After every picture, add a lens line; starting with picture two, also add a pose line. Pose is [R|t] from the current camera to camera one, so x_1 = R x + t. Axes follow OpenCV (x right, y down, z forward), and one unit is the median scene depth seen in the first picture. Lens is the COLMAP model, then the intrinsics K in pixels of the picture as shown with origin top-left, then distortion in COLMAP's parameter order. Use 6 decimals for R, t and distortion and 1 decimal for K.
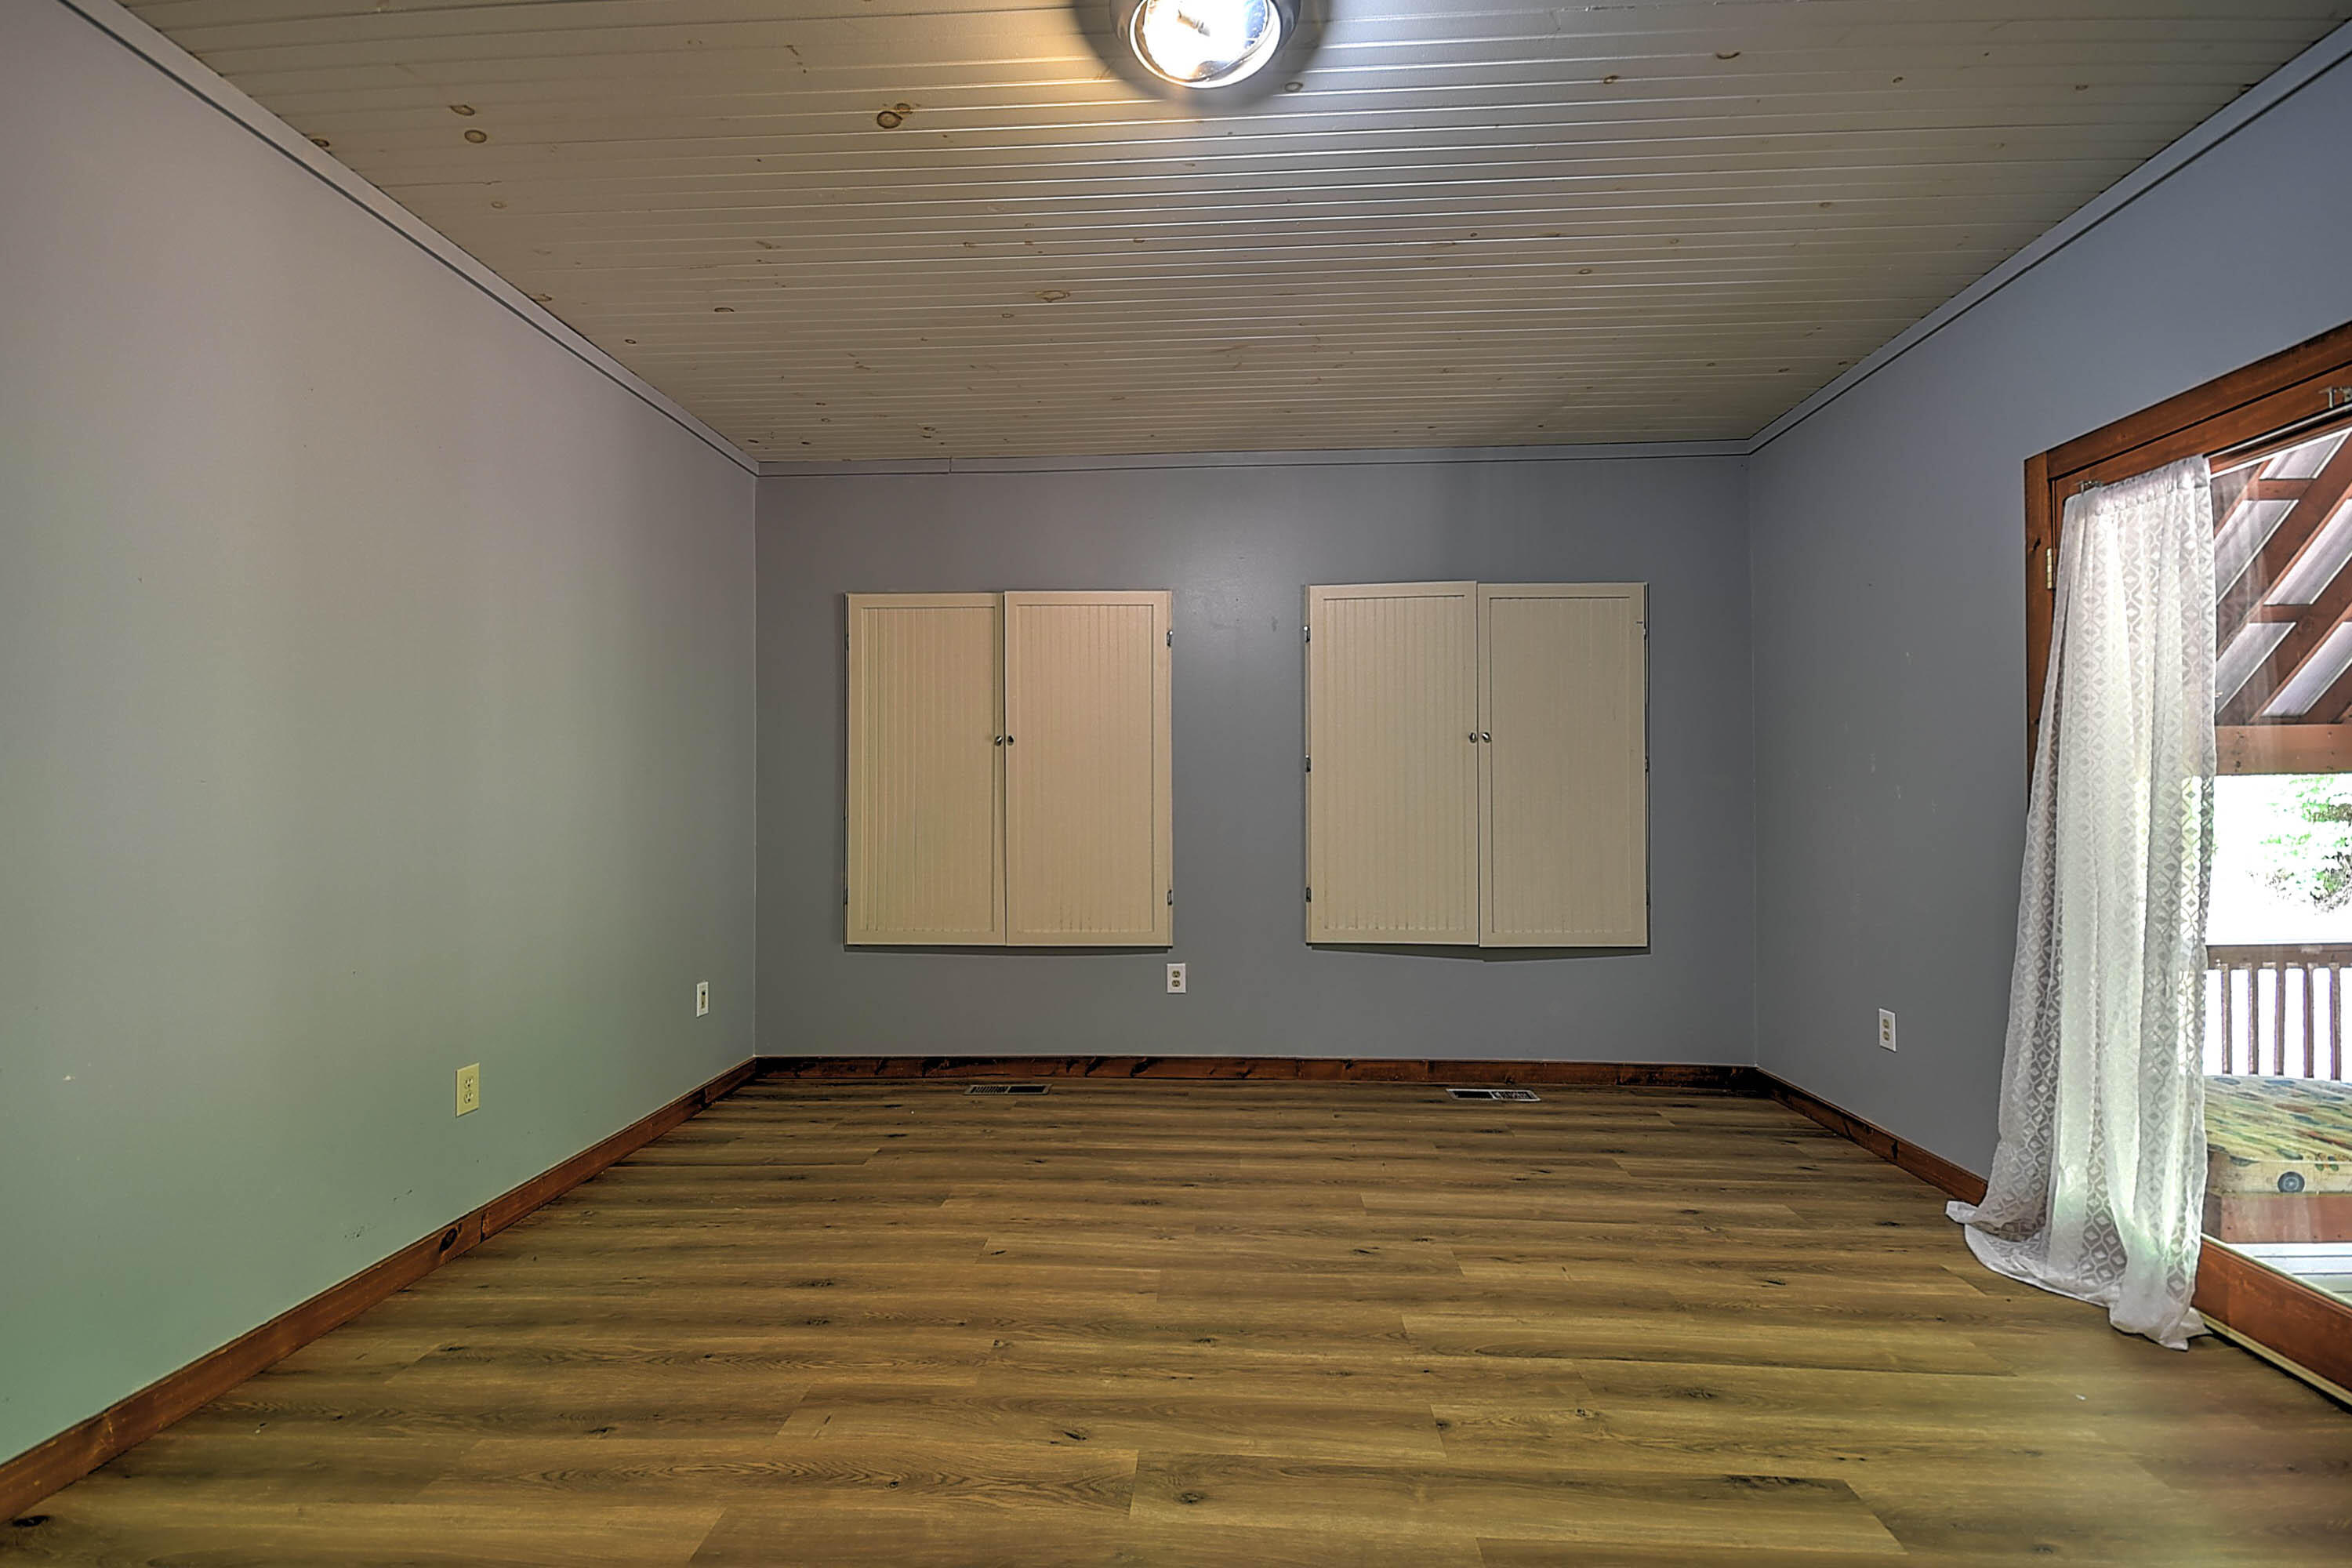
lens RADIAL K [[1026.1, 0, 1178.0], [0, 1026.1, 795.6], [0, 0, 1]] dist [0.008631, -0.001028]
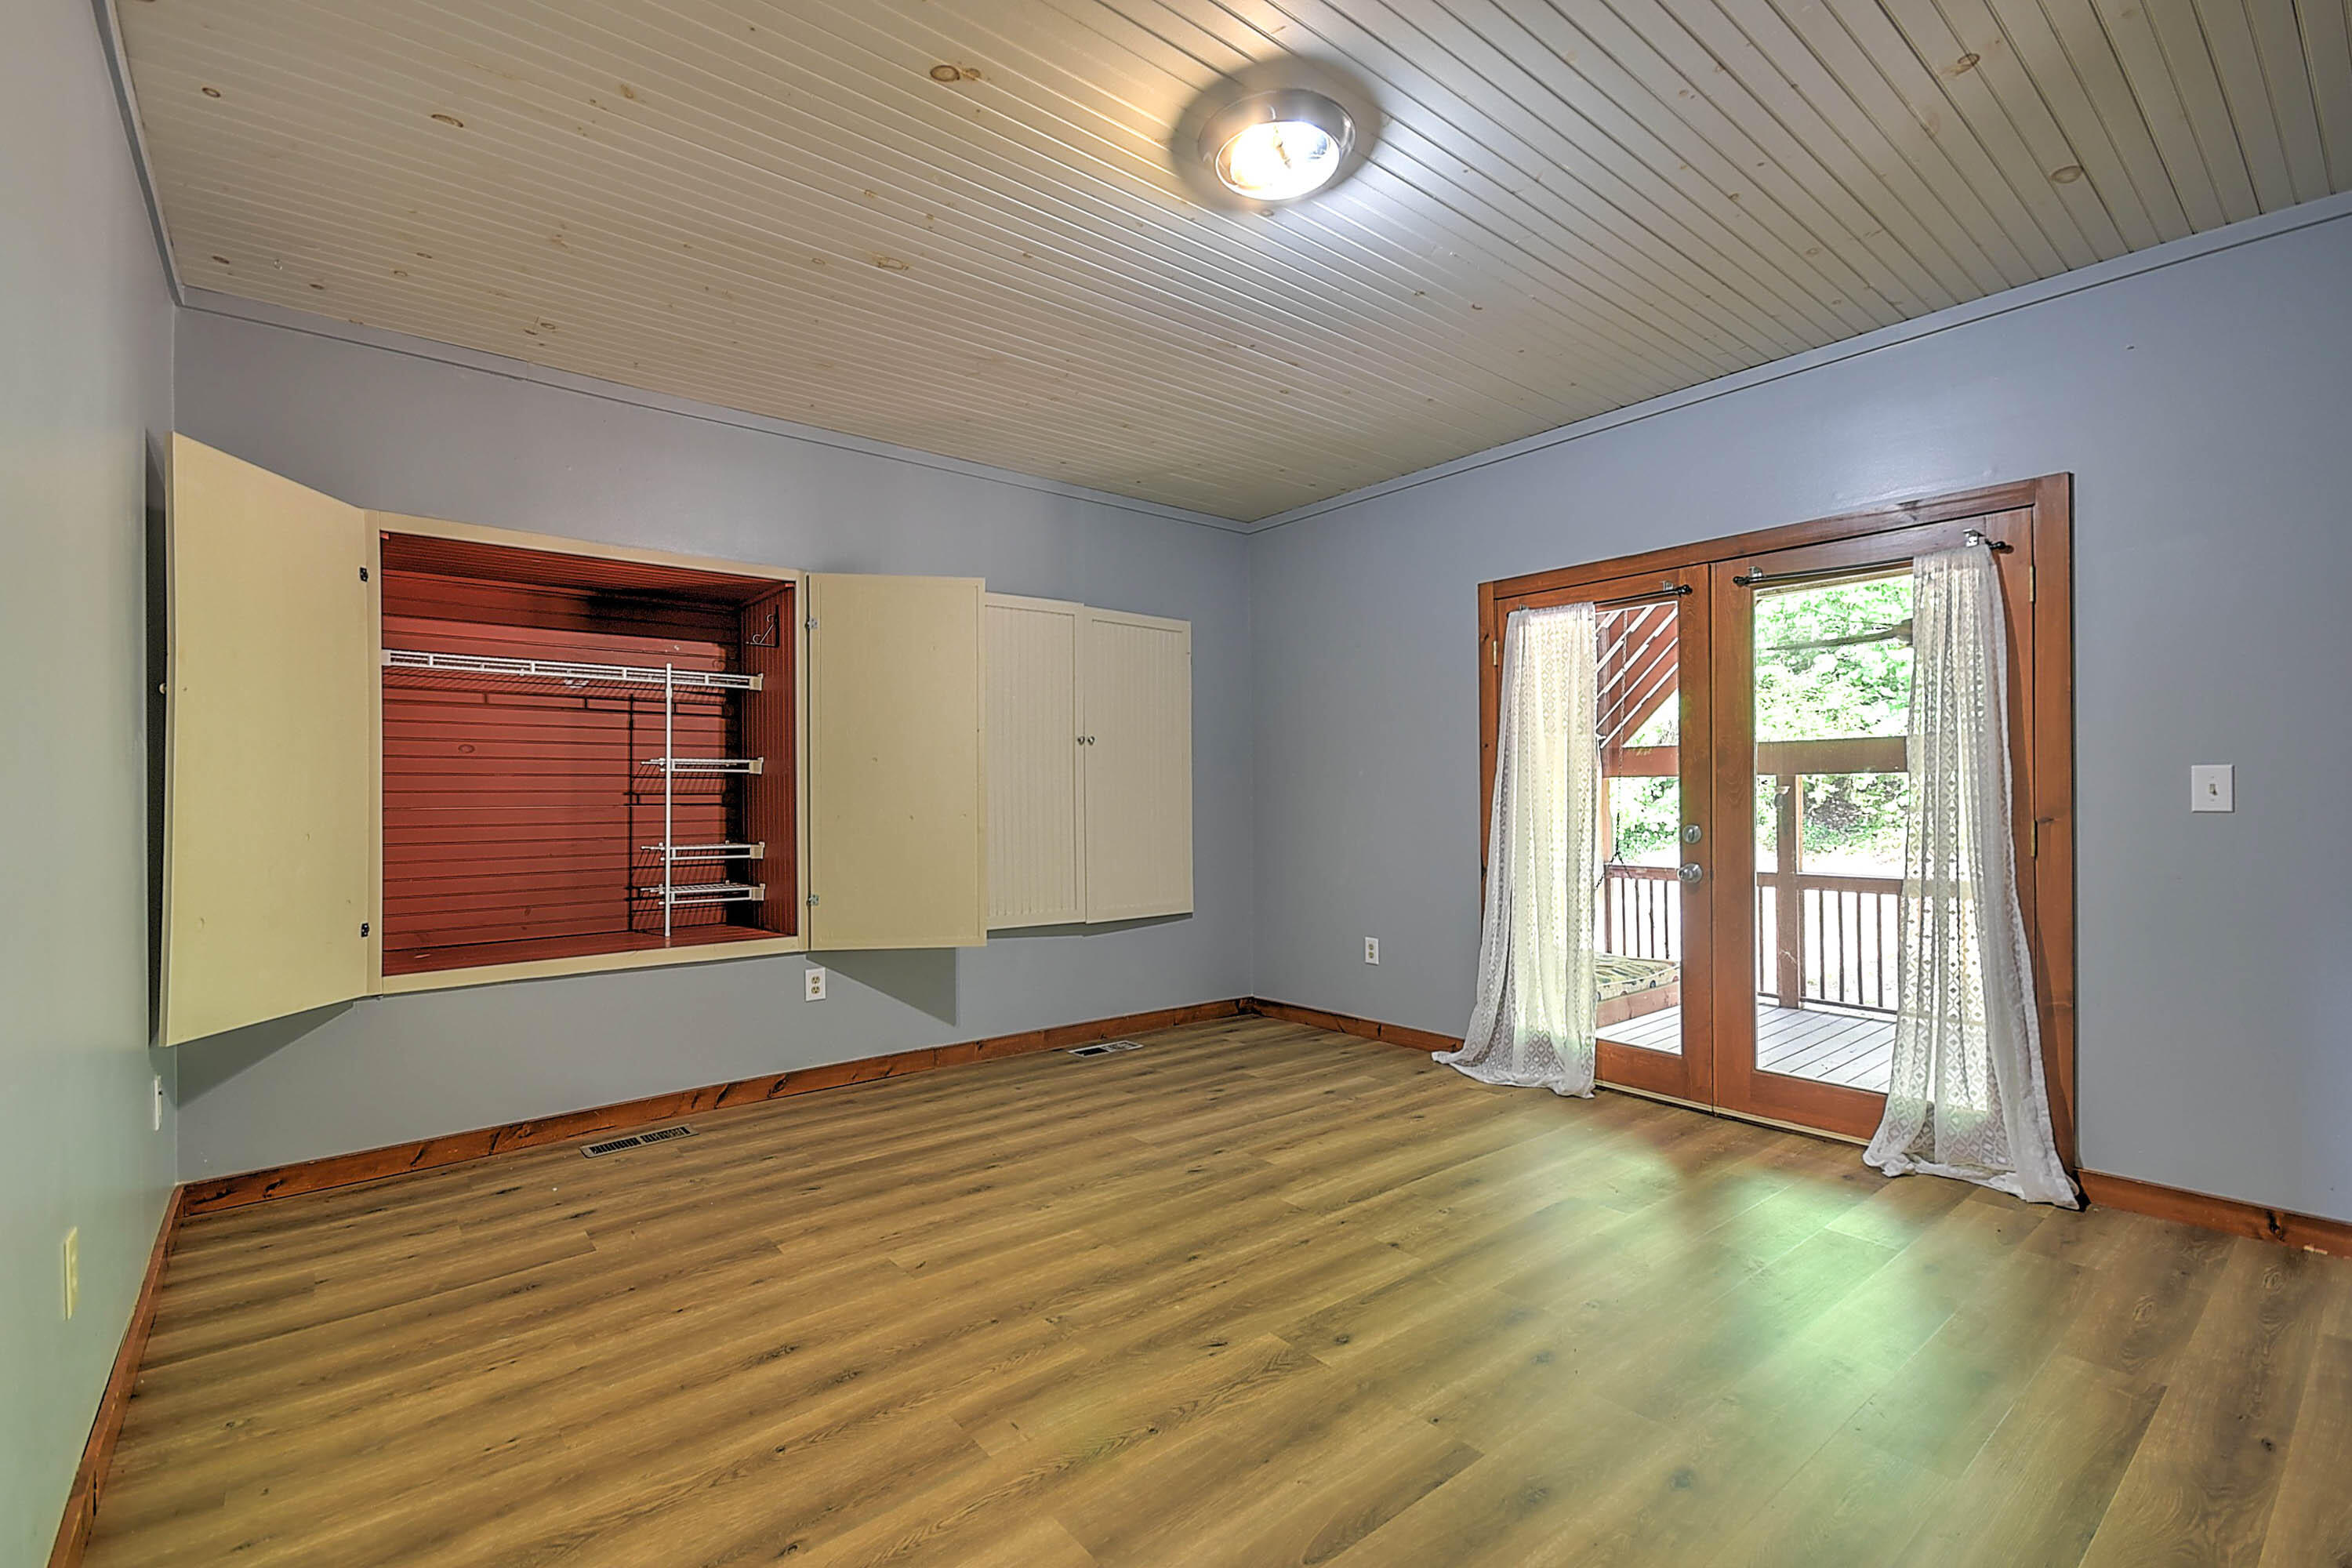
lens RADIAL K [[1029.4, 0, 1180.0], [0, 1029.4, 796.6], [0, 0, 1]] dist [0.020534, -0.011870]
pose [[0.739040, -0.000627, 0.673662, -0.574633], [-0.000781, 0.999998, 0.001787, 0.005186], [-0.673661, -0.001847, 0.739038, 0.111321]]
